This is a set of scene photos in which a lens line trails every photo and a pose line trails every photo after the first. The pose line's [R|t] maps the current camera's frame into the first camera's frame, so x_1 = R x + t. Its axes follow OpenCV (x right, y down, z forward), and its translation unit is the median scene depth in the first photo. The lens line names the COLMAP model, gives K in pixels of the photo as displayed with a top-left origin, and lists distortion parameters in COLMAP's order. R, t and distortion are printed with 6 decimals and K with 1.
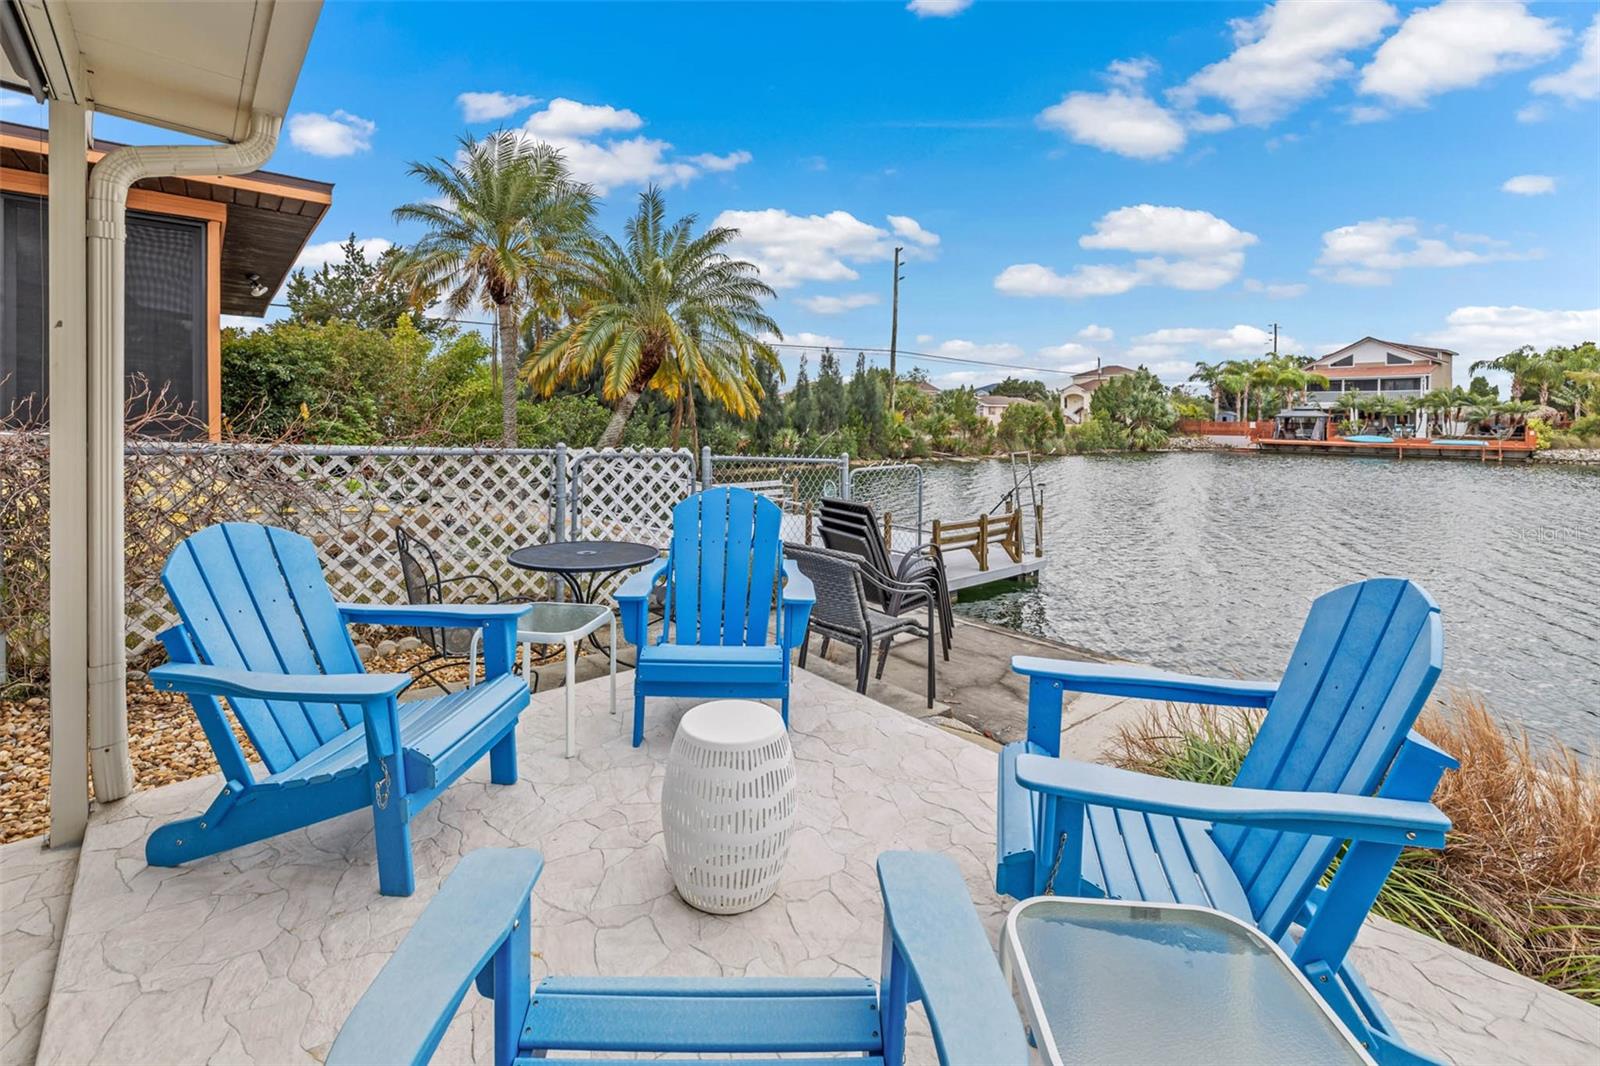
lens RADIAL K [[692.7, 0, 775.4], [0, 692.7, 427.4], [0, 0, 1]] dist [-0.000321, 0.000895]
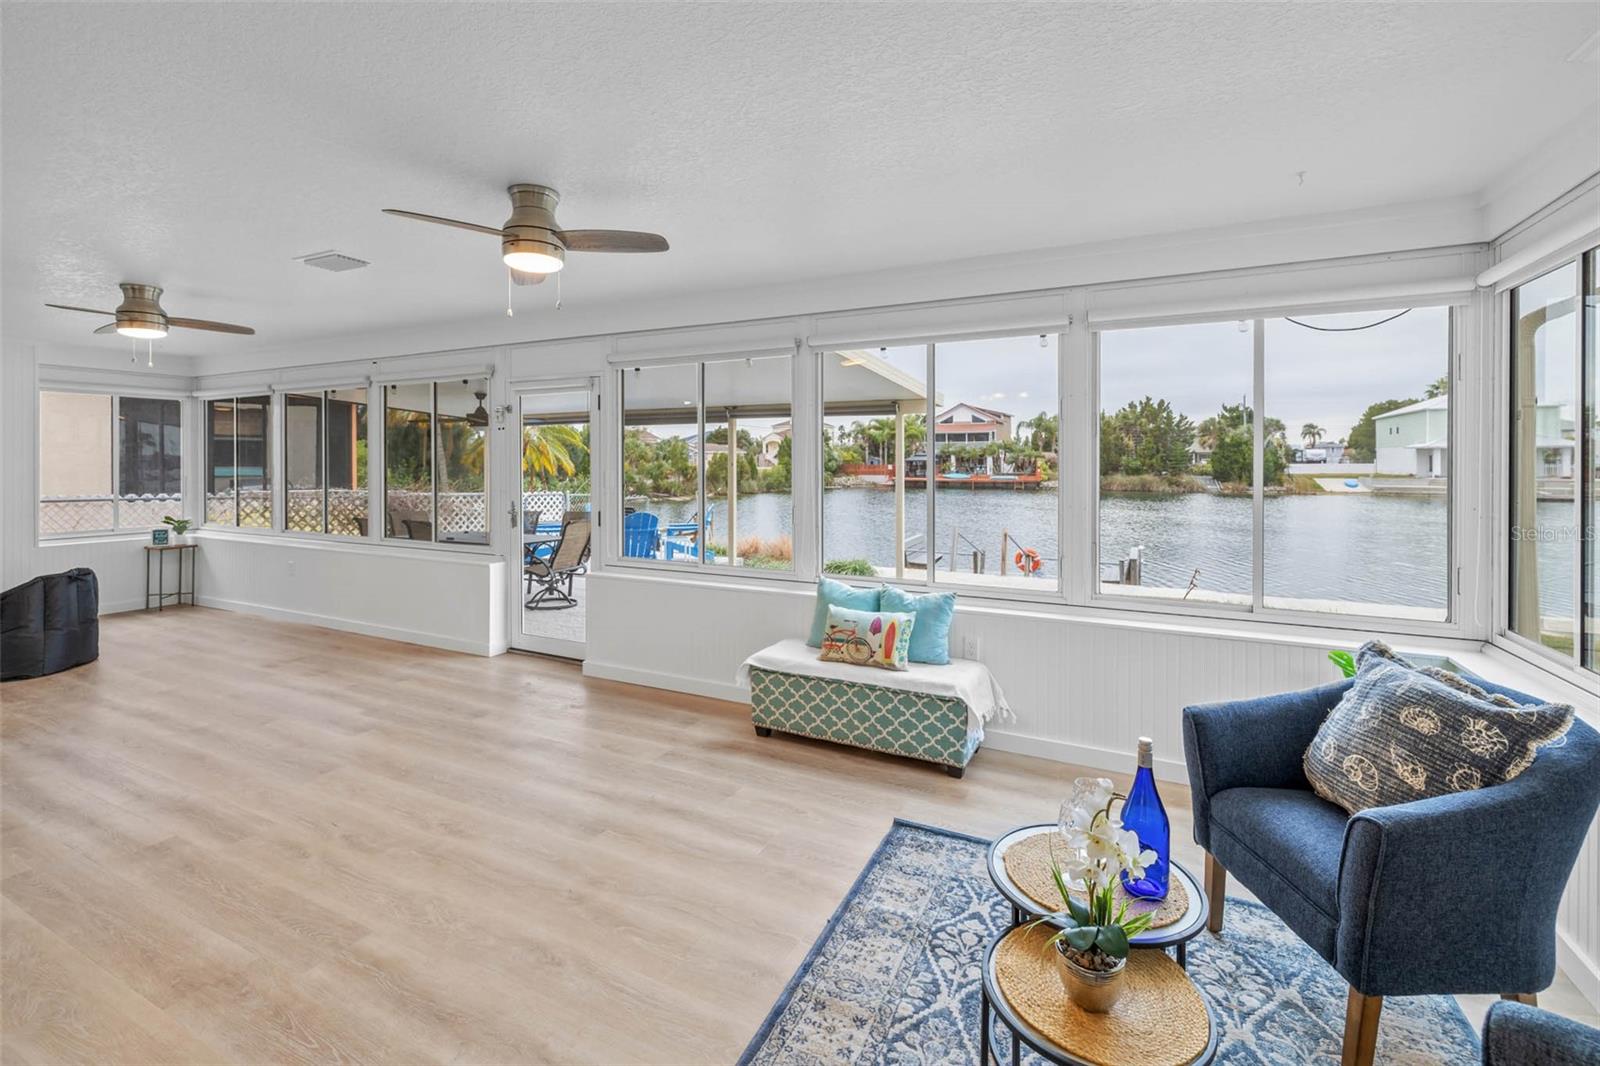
lens RADIAL K [[692.7, 0, 792.8], [0, 692.7, 461.7], [0, 0, 1]] dist [-0.000321, 0.000895]
pose [[0.912259, -0.009229, 0.409509, -0.037229], [0.014458, 0.999849, -0.009674, -0.004324], [-0.409358, 0.014746, 0.912255, -0.164954]]
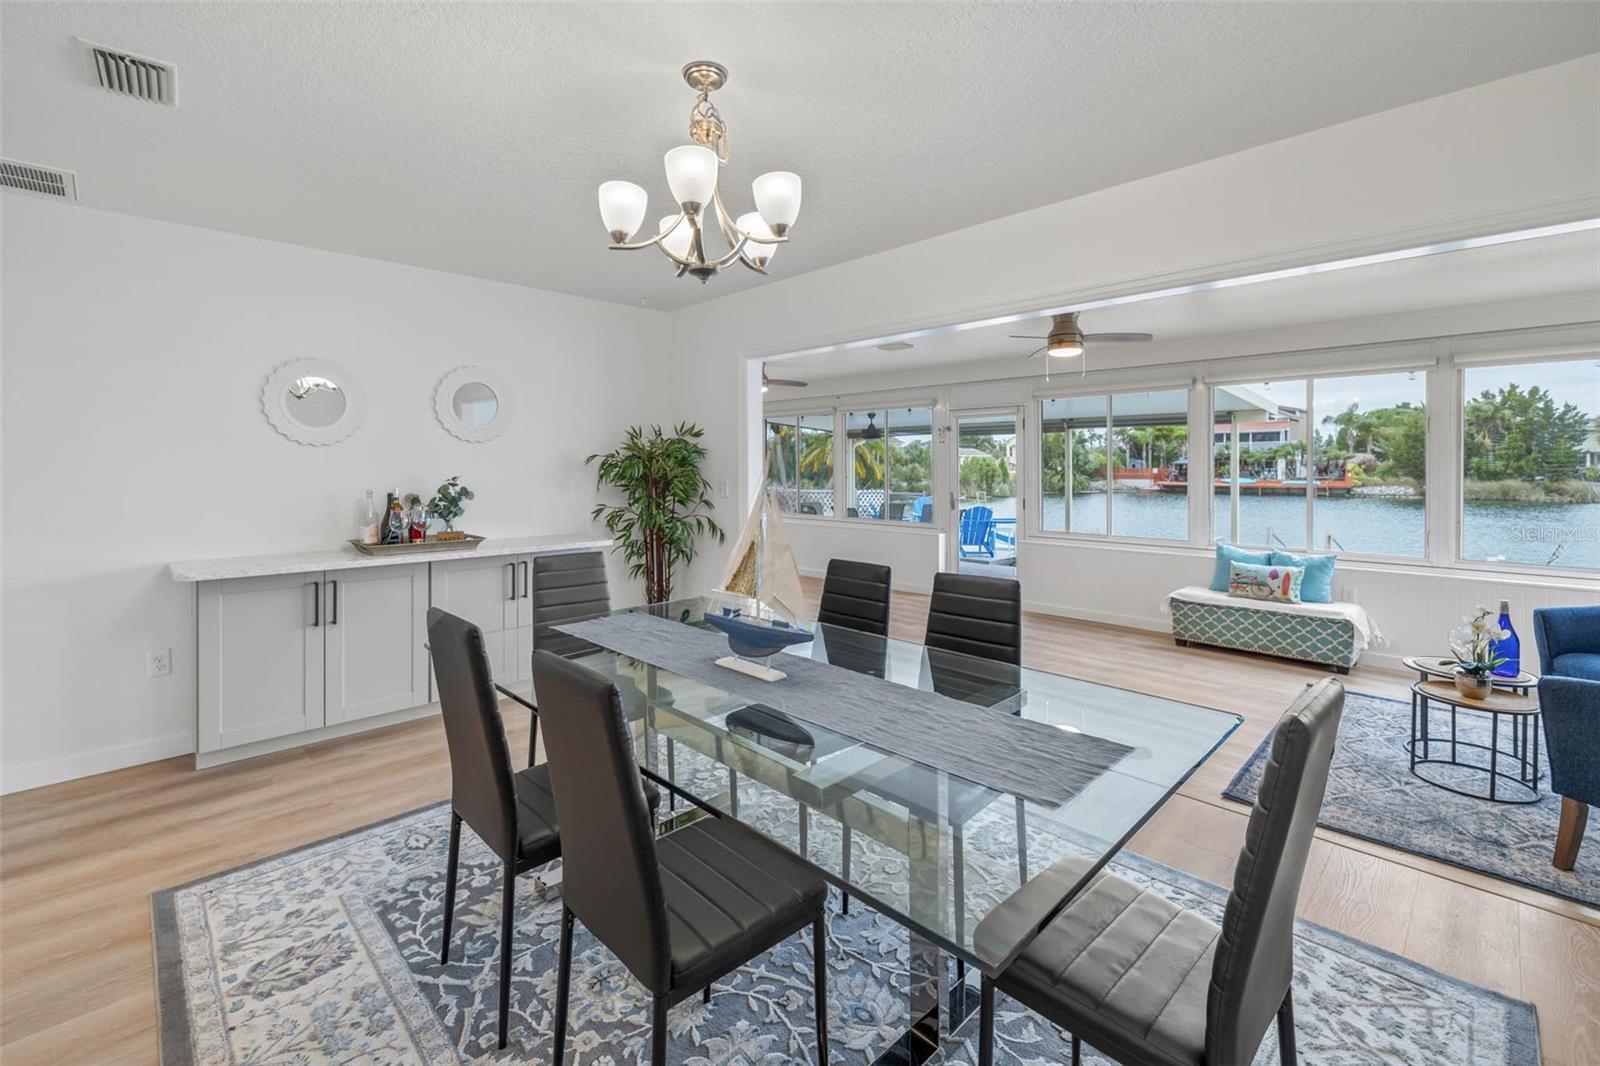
lens RADIAL K [[692.7, 0, 795.2], [0, 692.7, 468.9], [0, 0, 1]] dist [-0.000321, 0.000895]
pose [[0.995659, -0.011118, 0.092410, -0.076150], [0.011952, 0.999893, -0.008476, -0.004124], [-0.092306, 0.009544, 0.995685, -0.196646]]
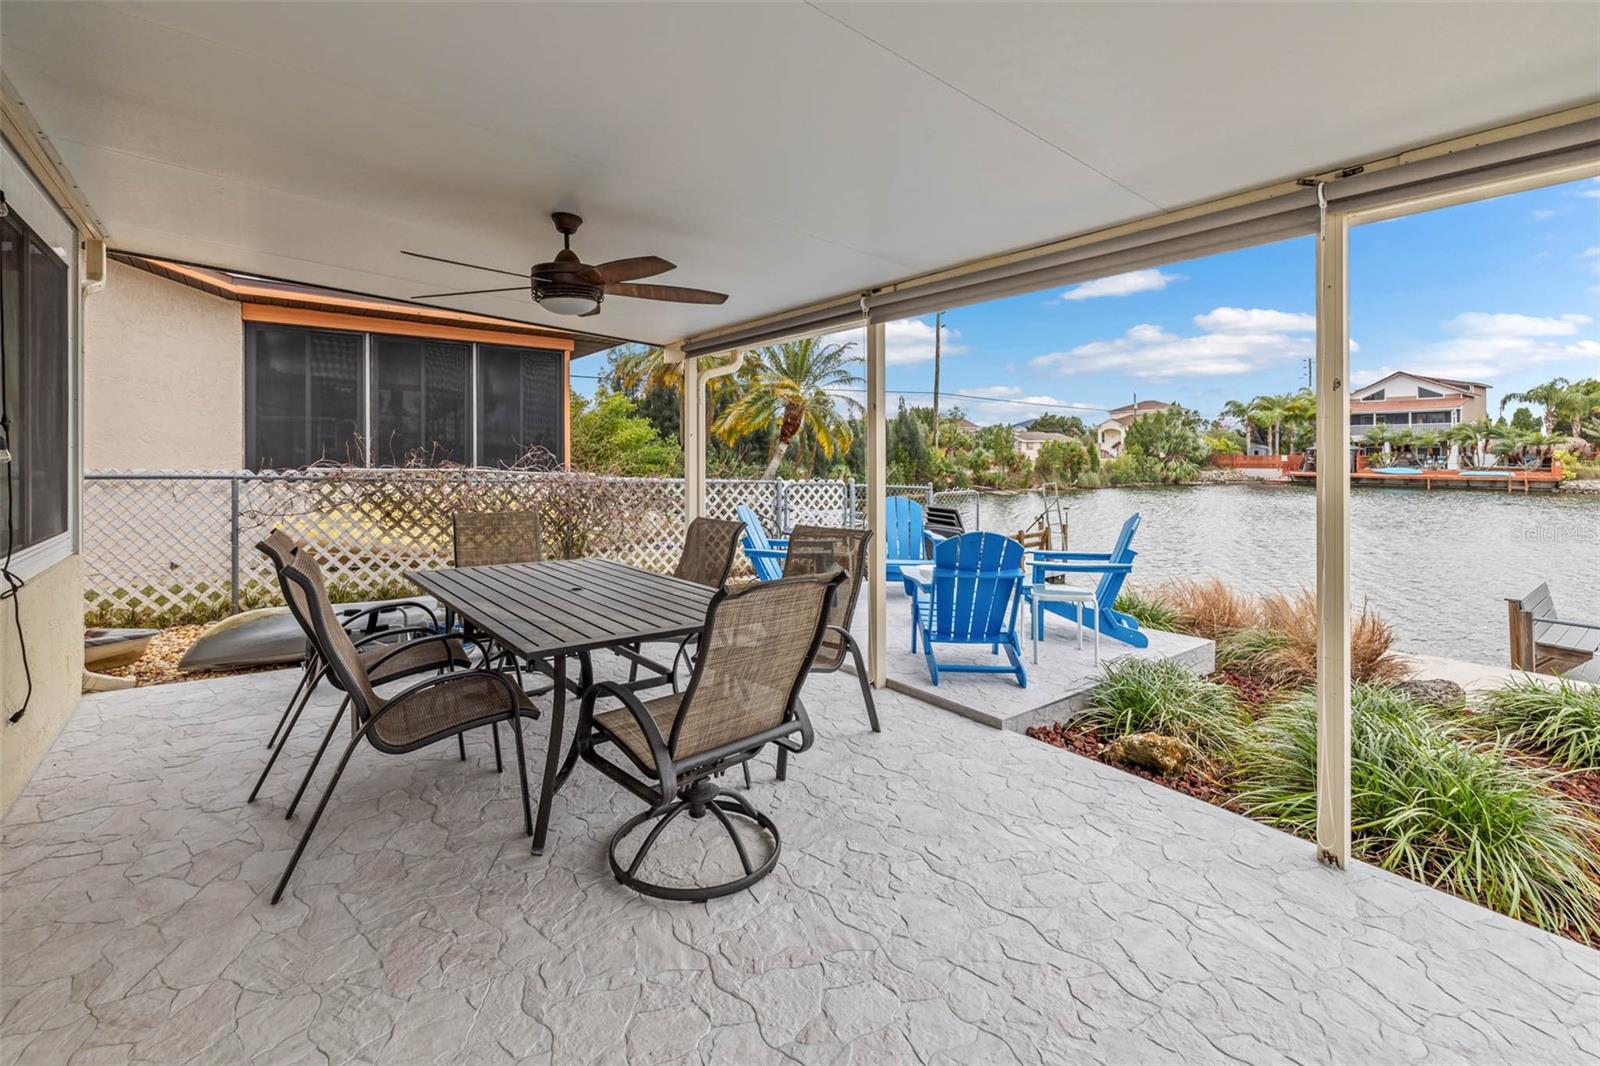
lens RADIAL K [[692.7, 0, 788.7], [0, 692.7, 452.3], [0, 0, 1]] dist [-0.000321, 0.000895]
pose [[0.999443, -0.007878, -0.032429, -0.018236], [0.007349, 0.999839, -0.016386, -0.000914], [0.032553, 0.016139, 0.999340, -0.062734]]
